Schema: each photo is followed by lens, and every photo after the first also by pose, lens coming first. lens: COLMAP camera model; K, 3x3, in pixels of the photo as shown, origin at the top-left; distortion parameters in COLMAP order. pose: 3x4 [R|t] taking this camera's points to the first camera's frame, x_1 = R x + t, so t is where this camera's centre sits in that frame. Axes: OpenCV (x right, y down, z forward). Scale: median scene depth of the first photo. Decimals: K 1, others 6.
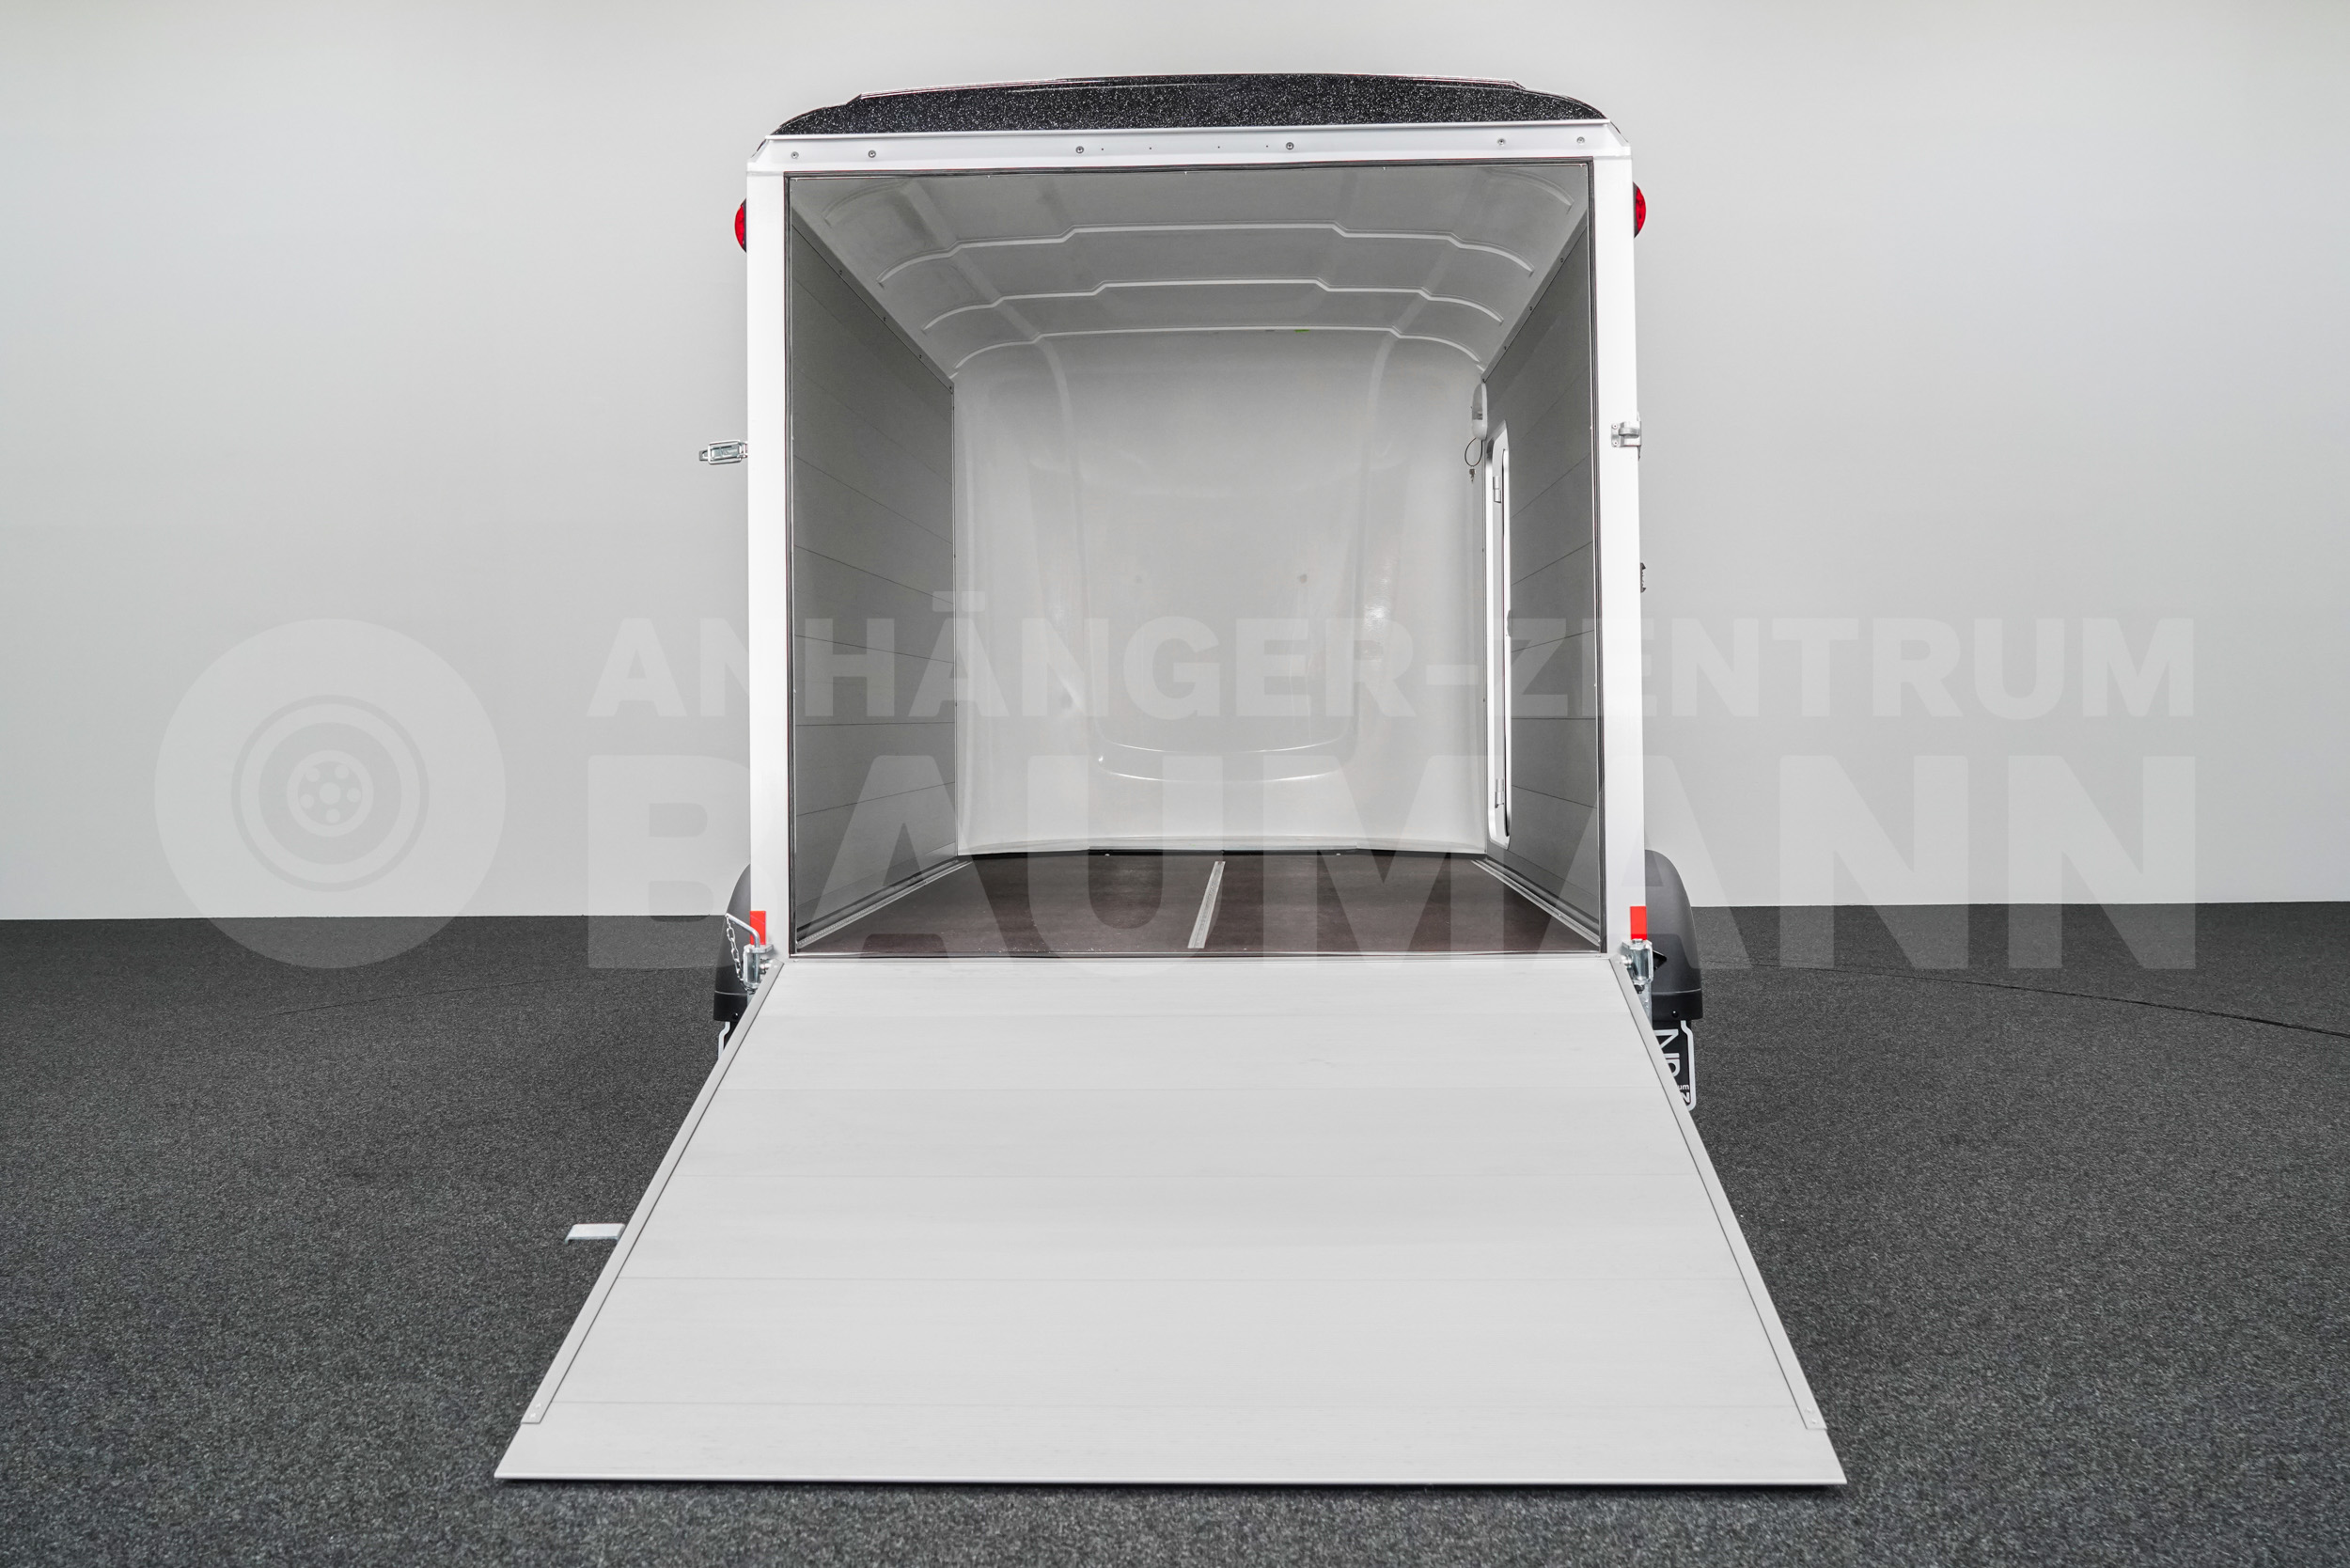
lens RADIAL K [[2359.1, 0, 1176.5], [0, 2359.1, 779.0], [0, 0, 1]] dist [-0.026389, 0.000000]
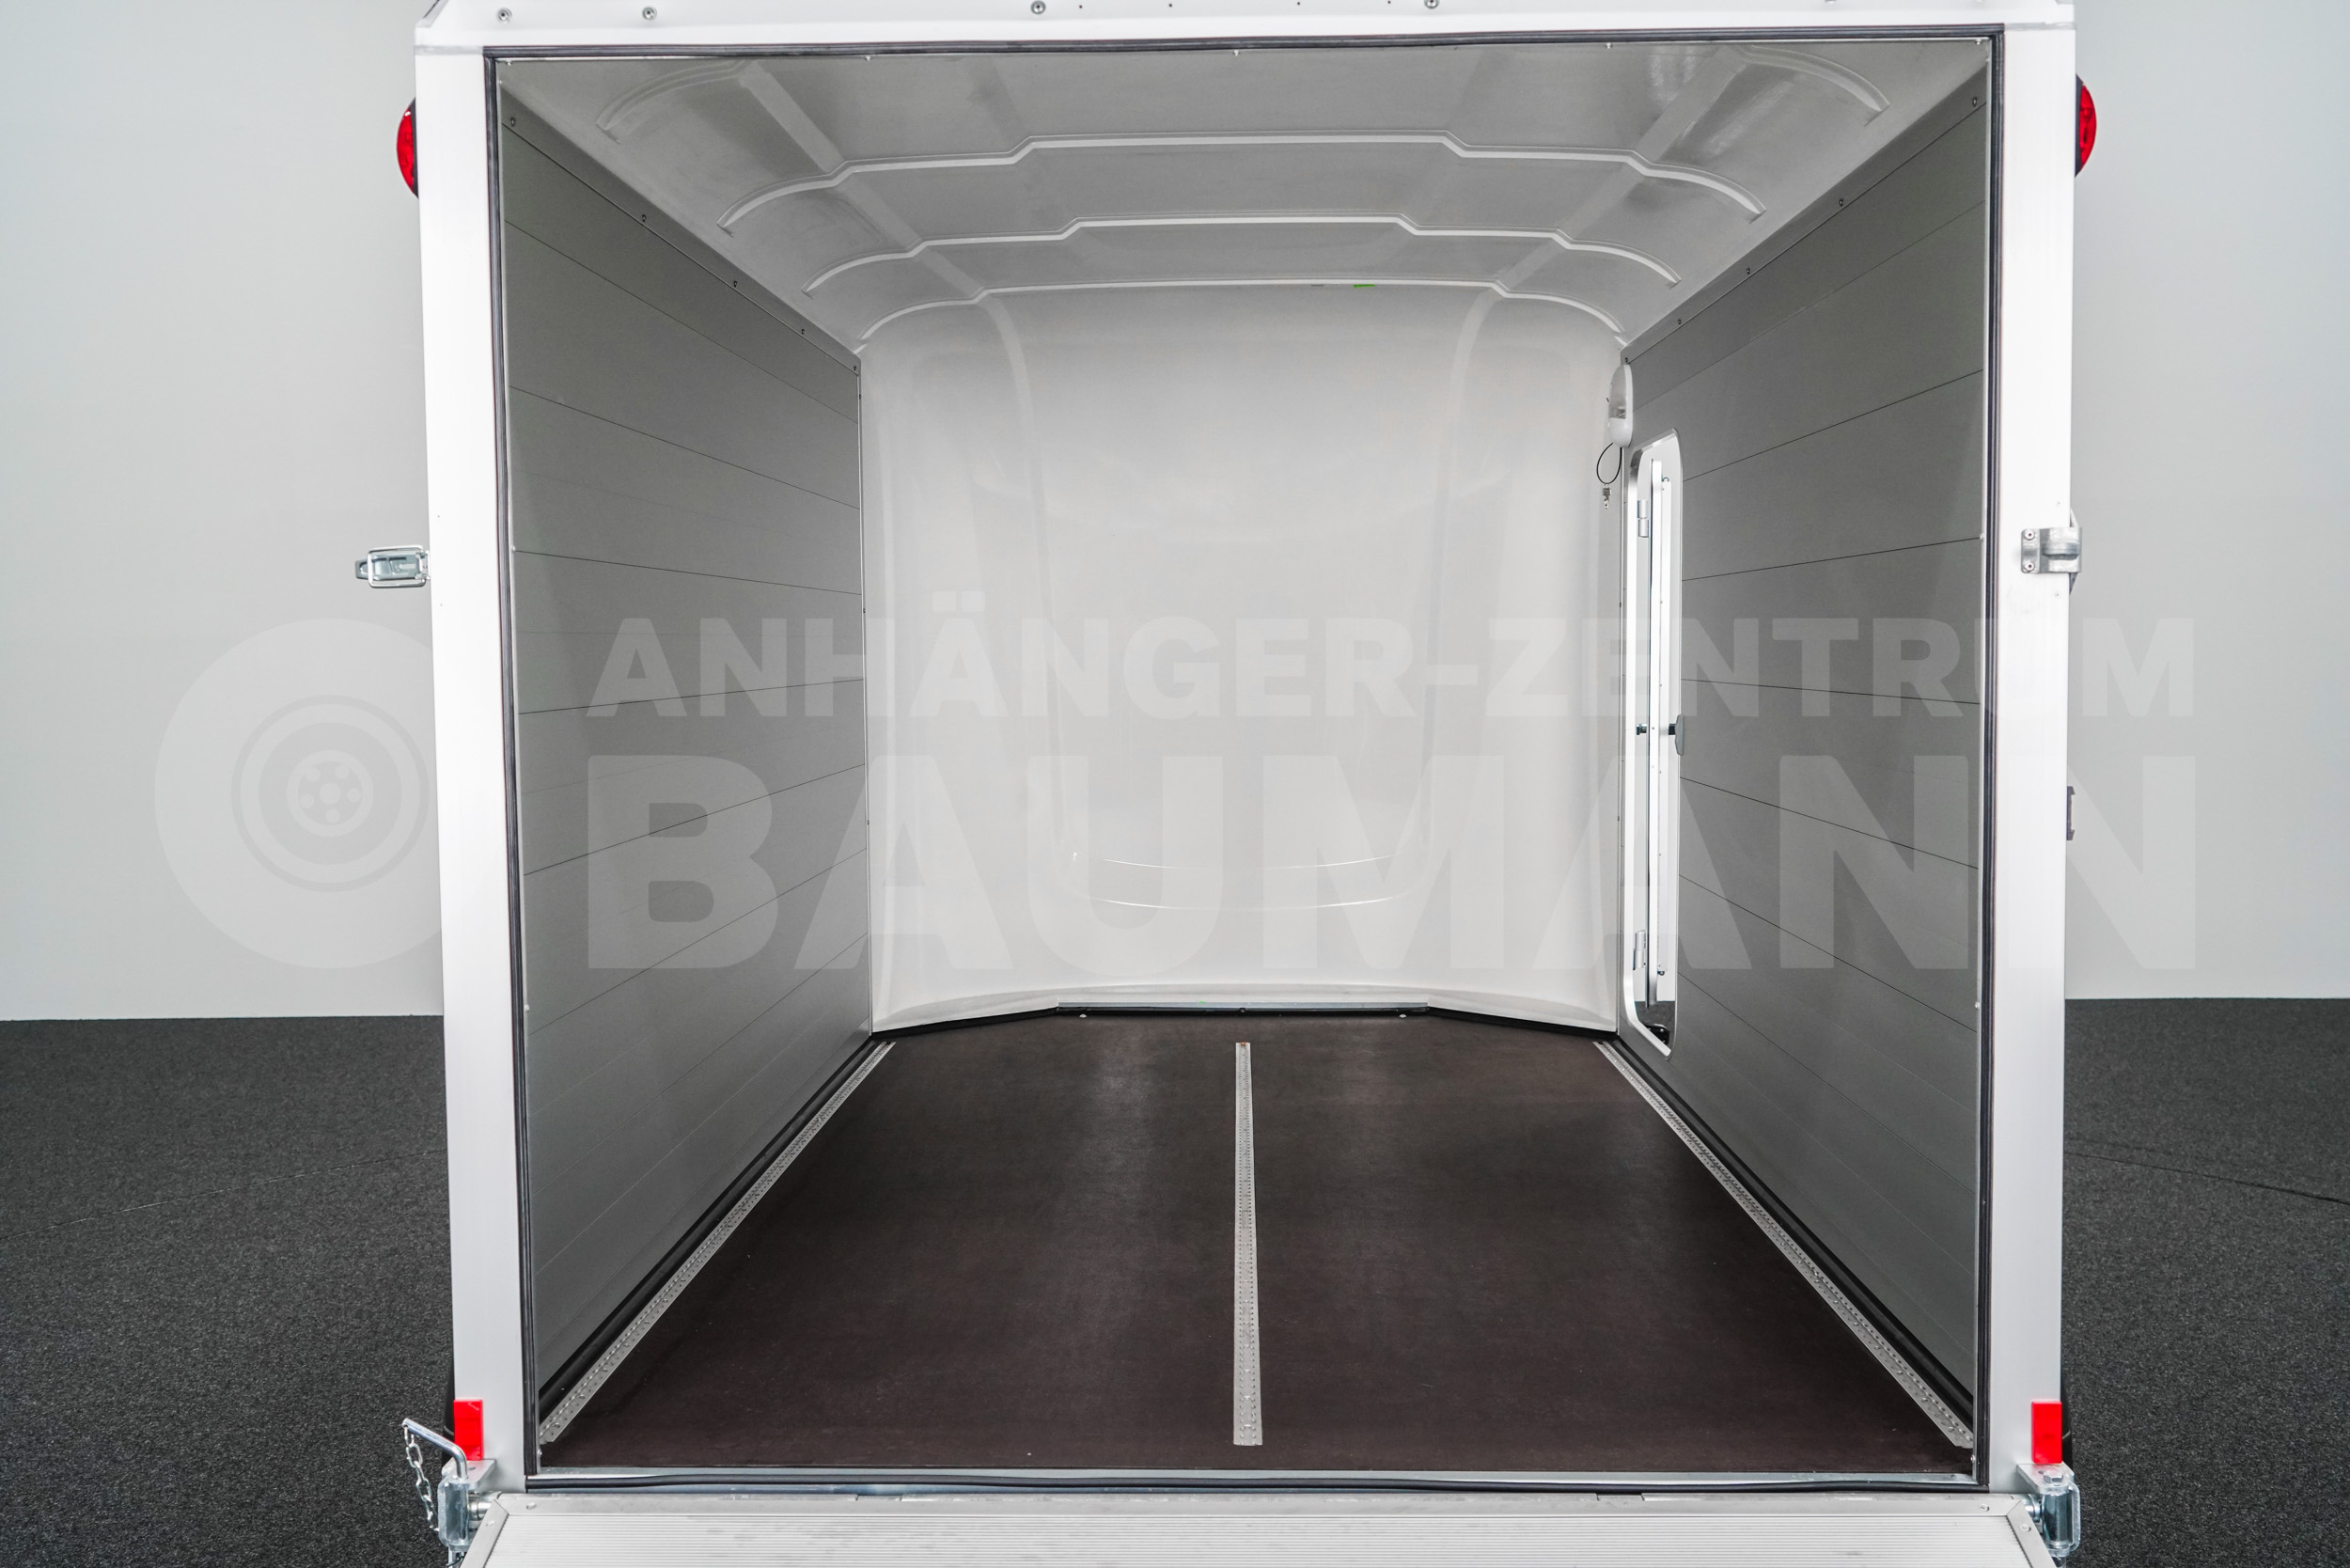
lens RADIAL K [[2168.3, 0, 1177.6], [0, 2168.3, 780.7], [0, 0, 1]] dist [0.005227, 0.000000]
pose [[0.999826, -0.001764, 0.018591, -0.018779], [0.000384, 0.997258, 0.074006, -0.129542], [-0.018670, -0.073986, 0.997085, 0.498570]]
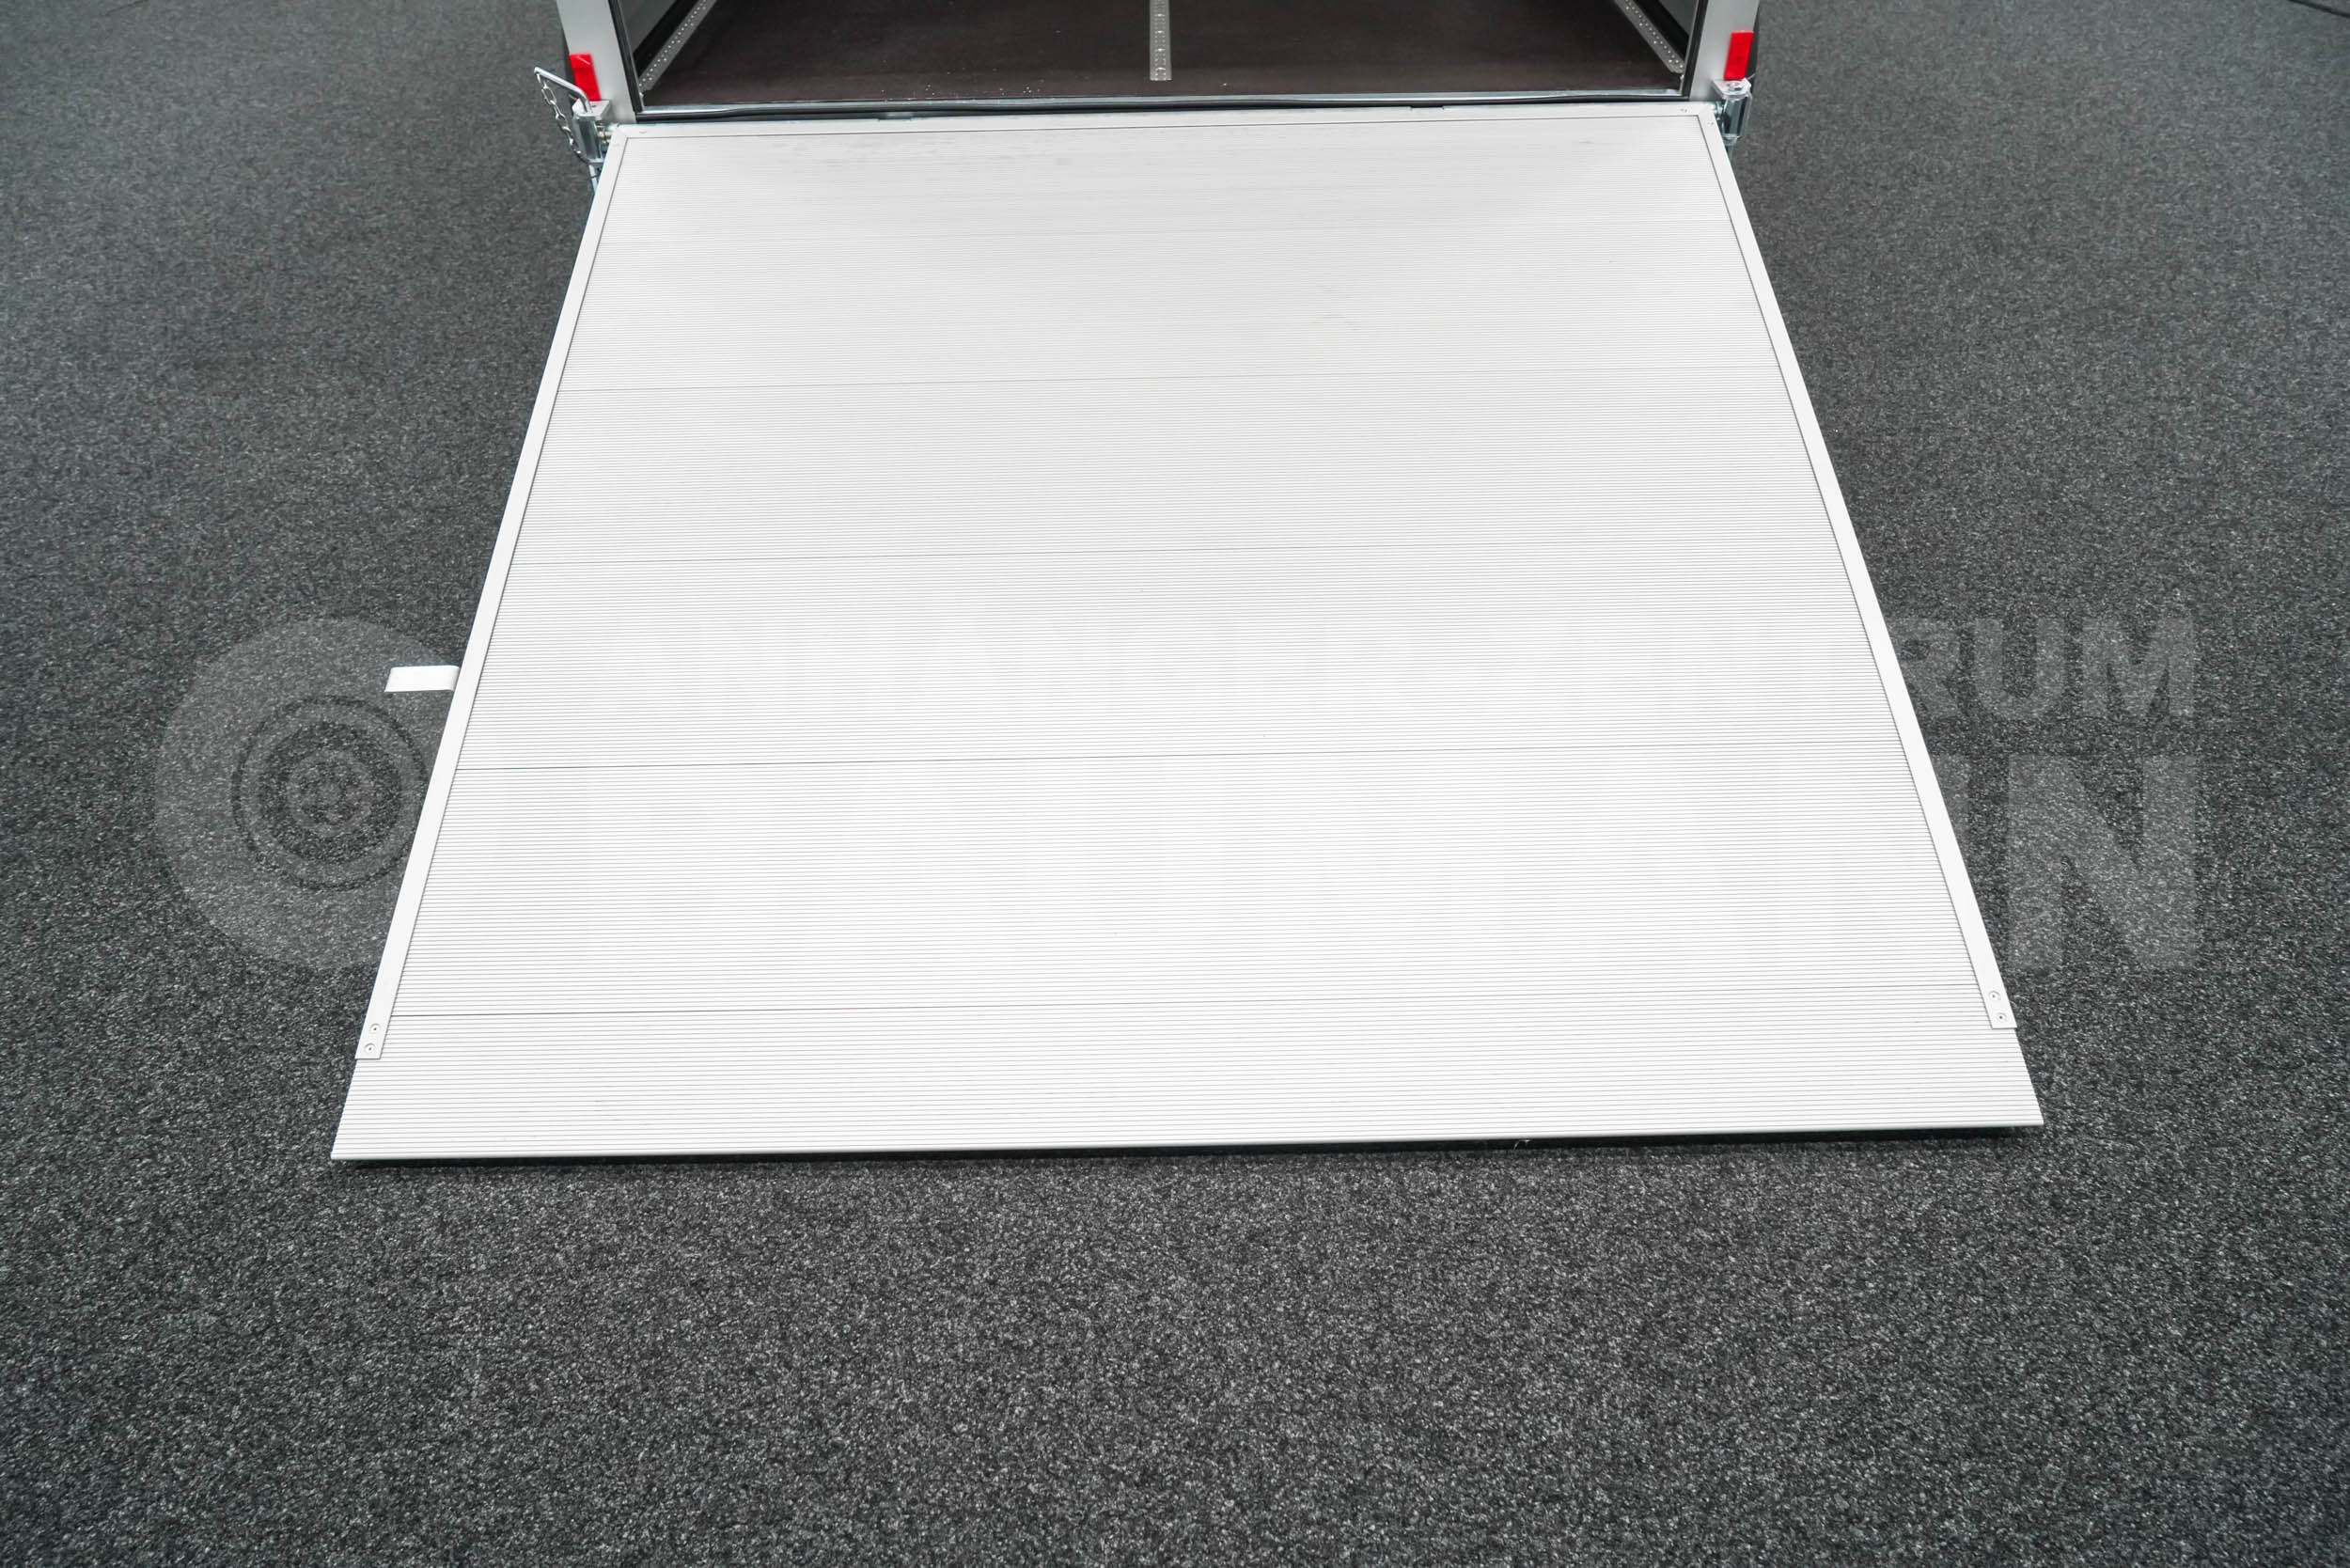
lens RADIAL K [[1537.4, 0, 1173.5], [0, 1537.4, 769.9], [0, 0, 1]] dist [-0.024754, 0.011073]
pose [[0.998327, -0.042815, 0.038853, -0.017491], [0.006221, 0.747666, 0.664046, -0.095415], [-0.057480, -0.662693, 0.746682, 0.479048]]
